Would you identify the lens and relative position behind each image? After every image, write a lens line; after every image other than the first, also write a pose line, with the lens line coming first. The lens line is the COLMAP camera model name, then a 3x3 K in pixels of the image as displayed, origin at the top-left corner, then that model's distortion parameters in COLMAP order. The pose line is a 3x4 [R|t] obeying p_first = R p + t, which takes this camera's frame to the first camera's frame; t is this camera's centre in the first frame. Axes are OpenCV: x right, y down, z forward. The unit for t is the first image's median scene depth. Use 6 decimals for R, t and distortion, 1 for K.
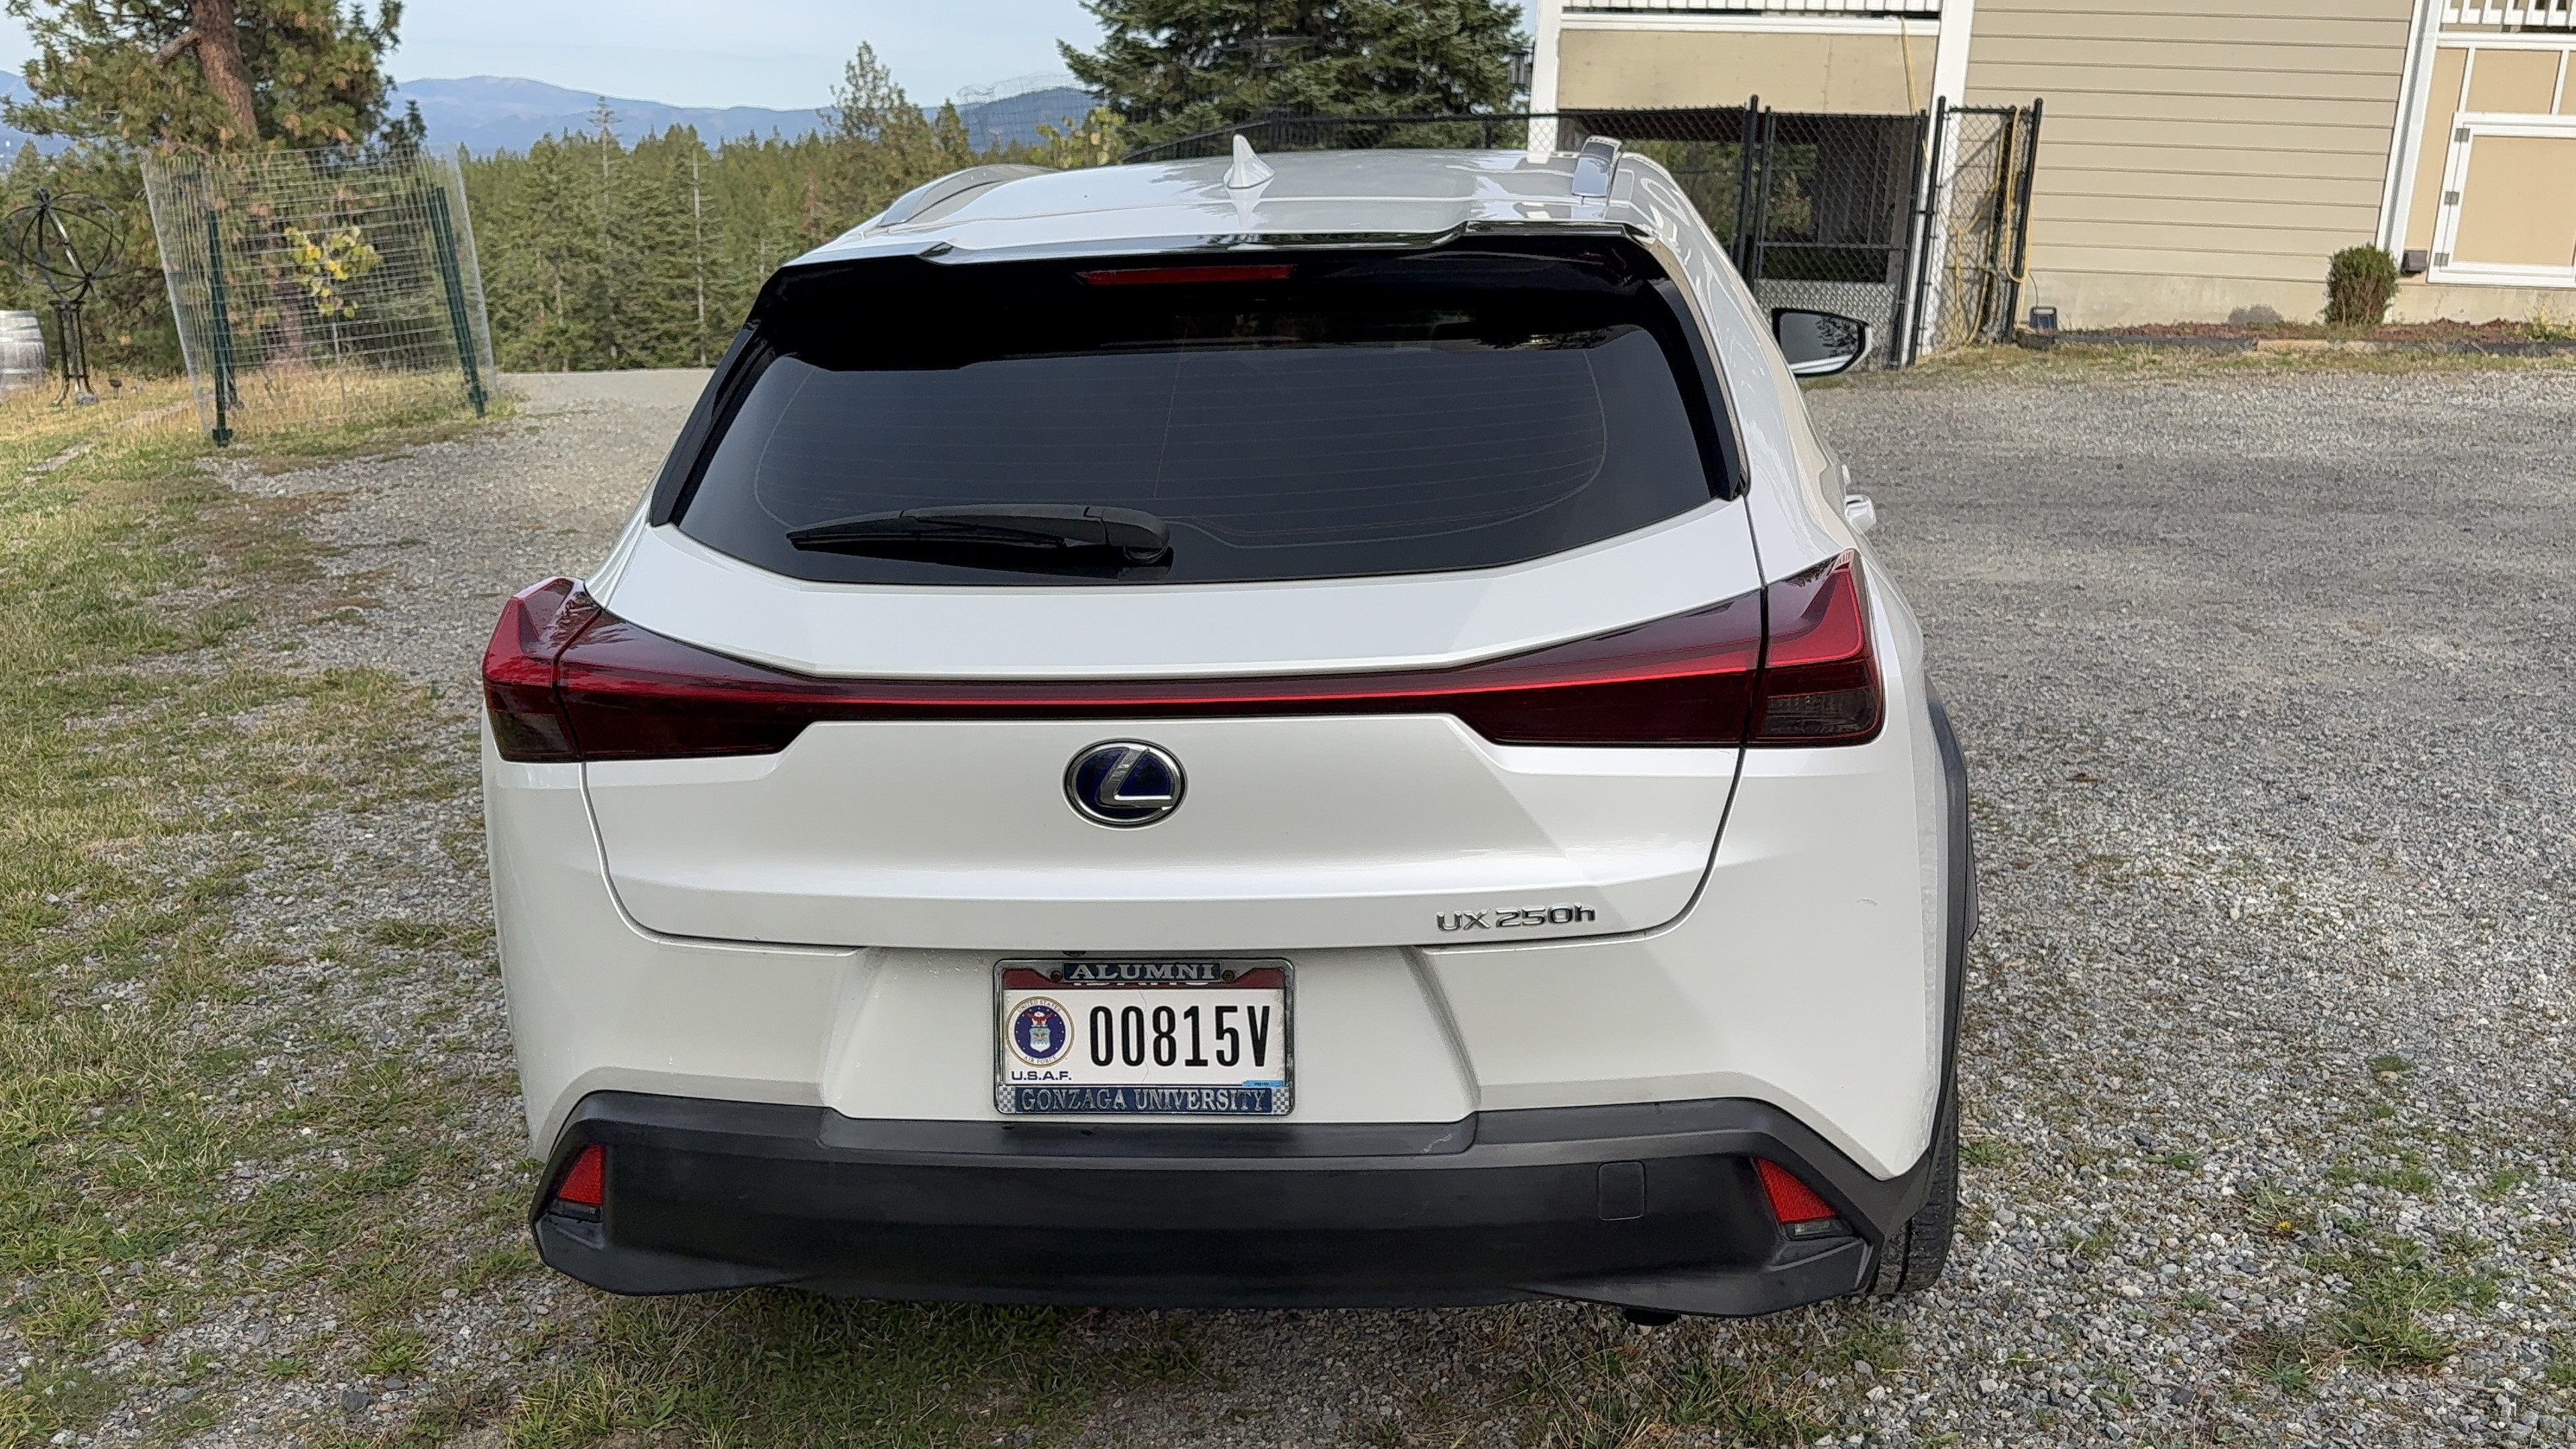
lens RADIAL K [[2291.7, 0, 1433.8], [0, 2291.7, 853.6], [0, 0, 1]] dist [0.013856, -0.029793]
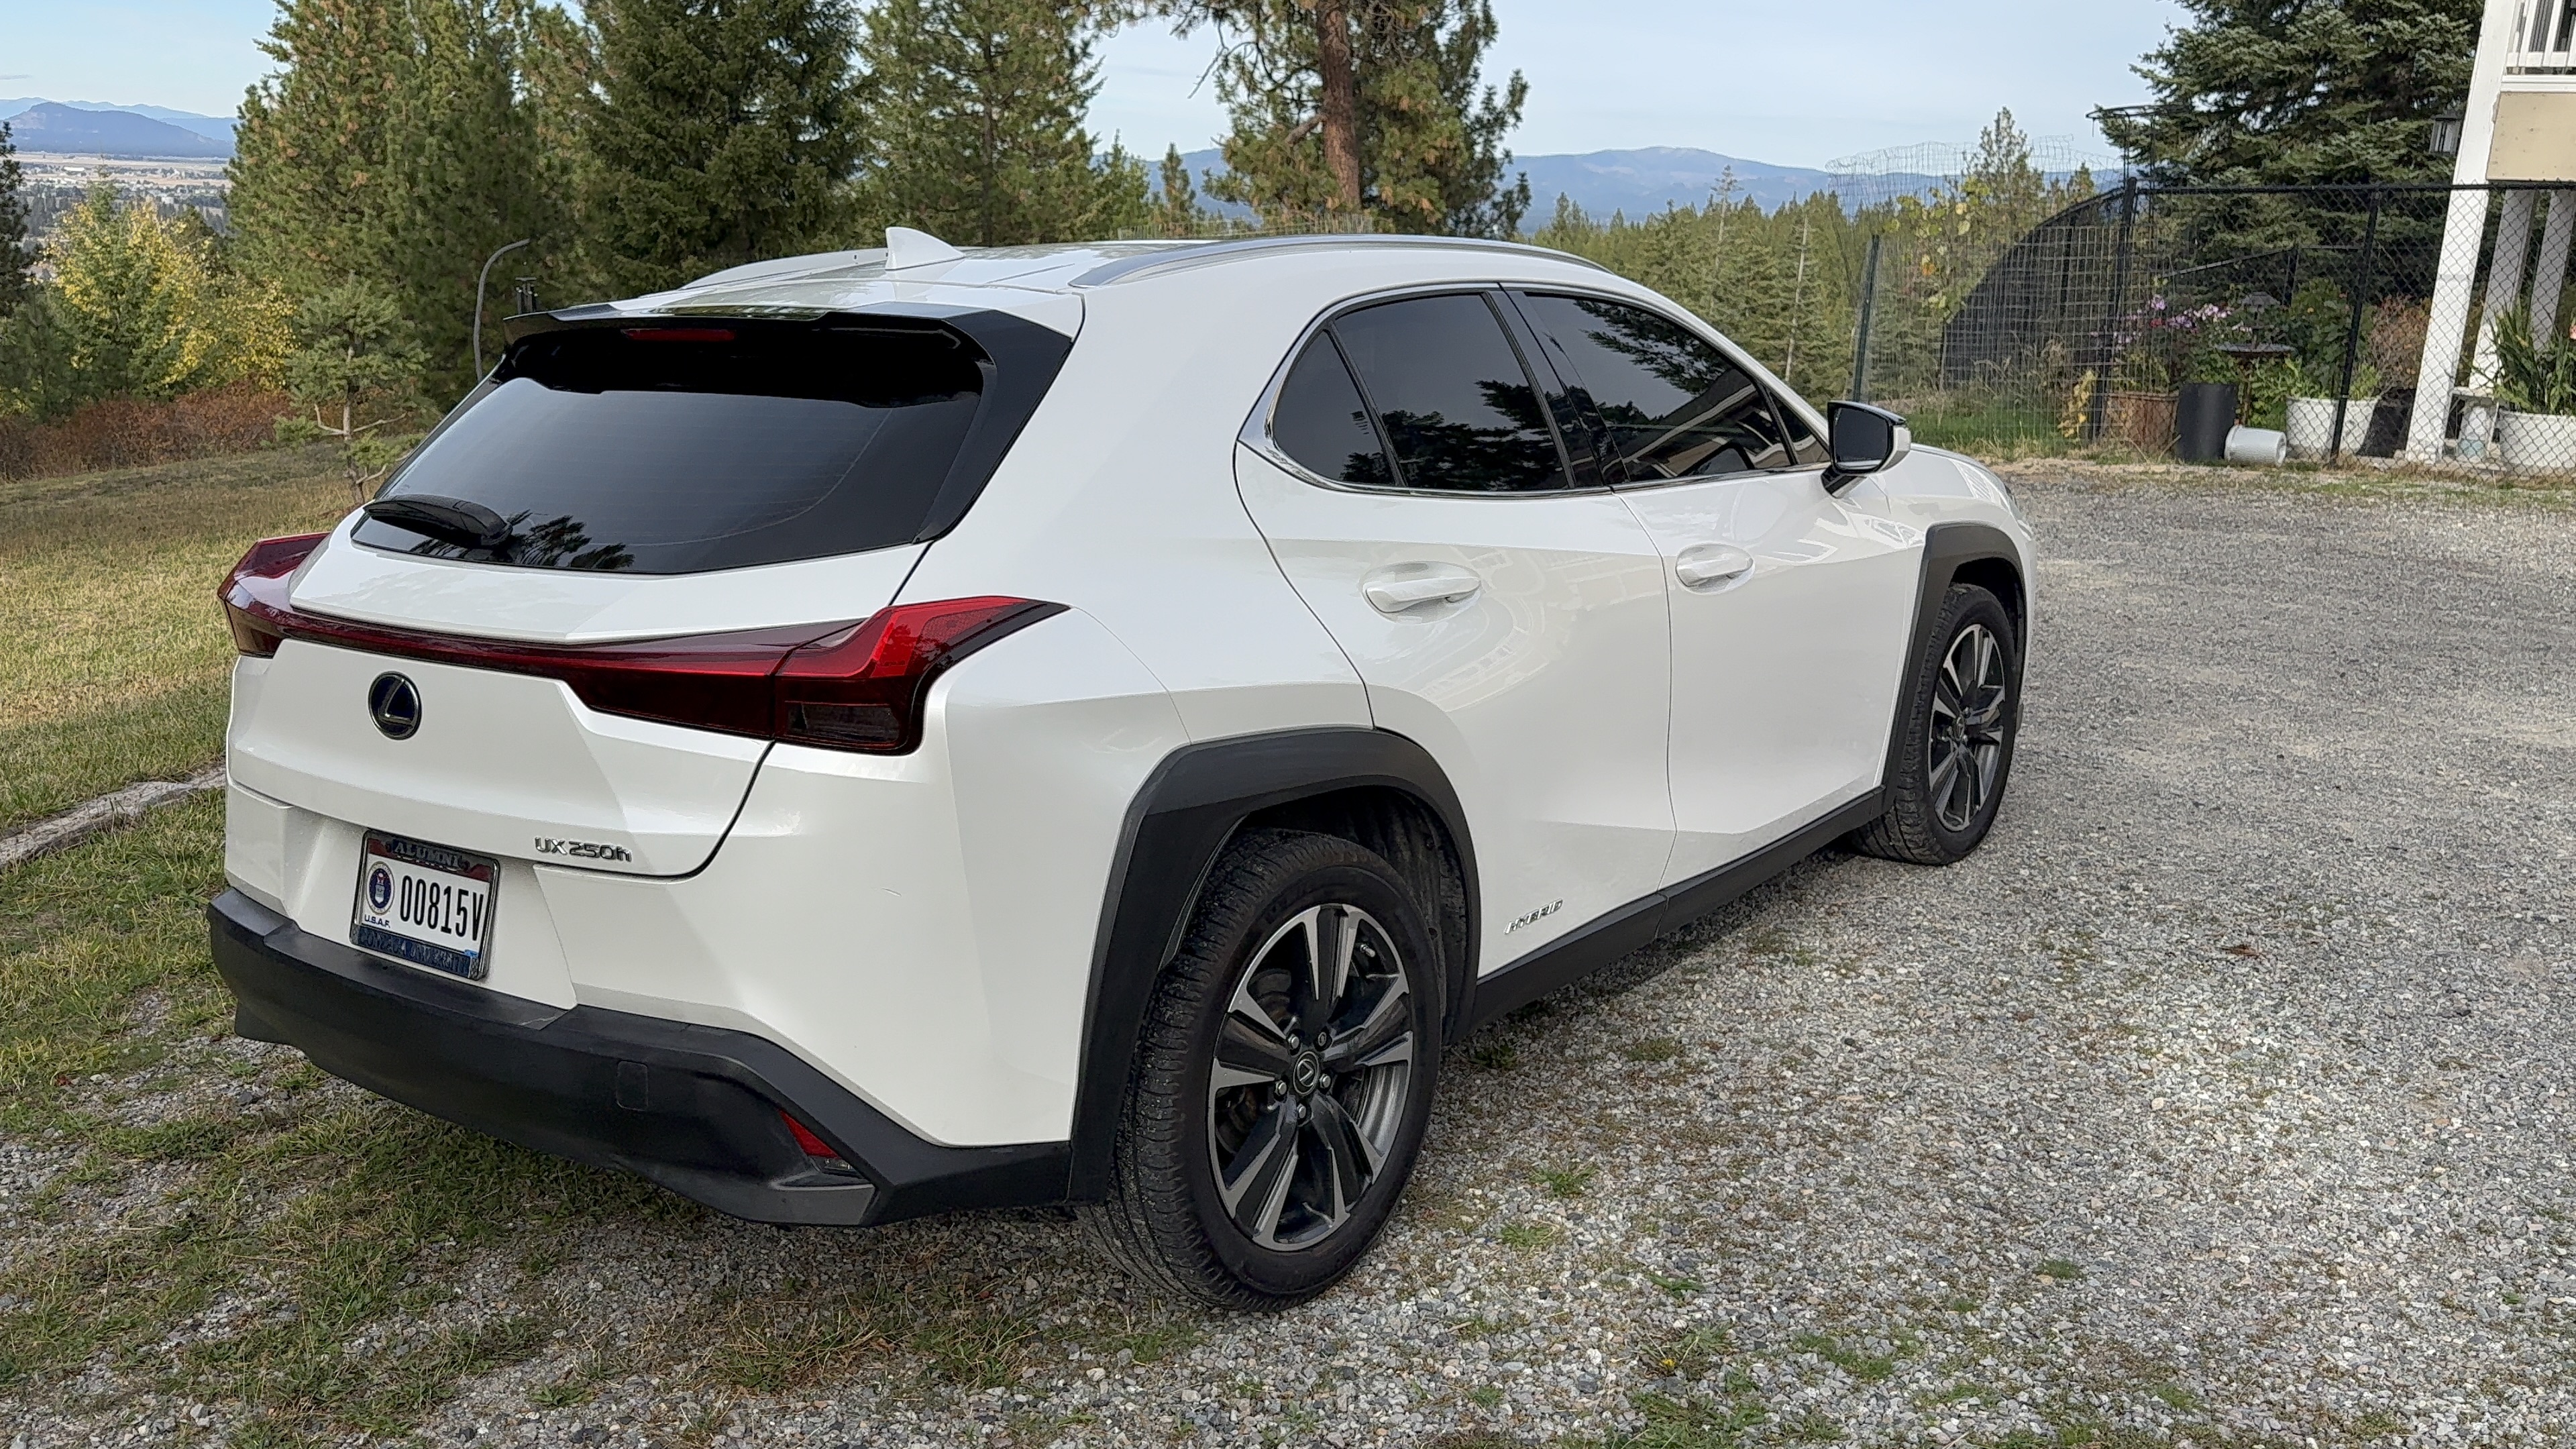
lens RADIAL K [[2296.9, 0, 1275.1], [0, 2296.9, 781.5], [0, 0, 1]] dist [0.177021, -0.346529]
pose [[0.842745, 0.135683, -0.520932, 0.160170], [-0.166267, 0.986006, -0.012163, -0.008862], [0.511992, 0.096864, 0.853511, 0.016965]]
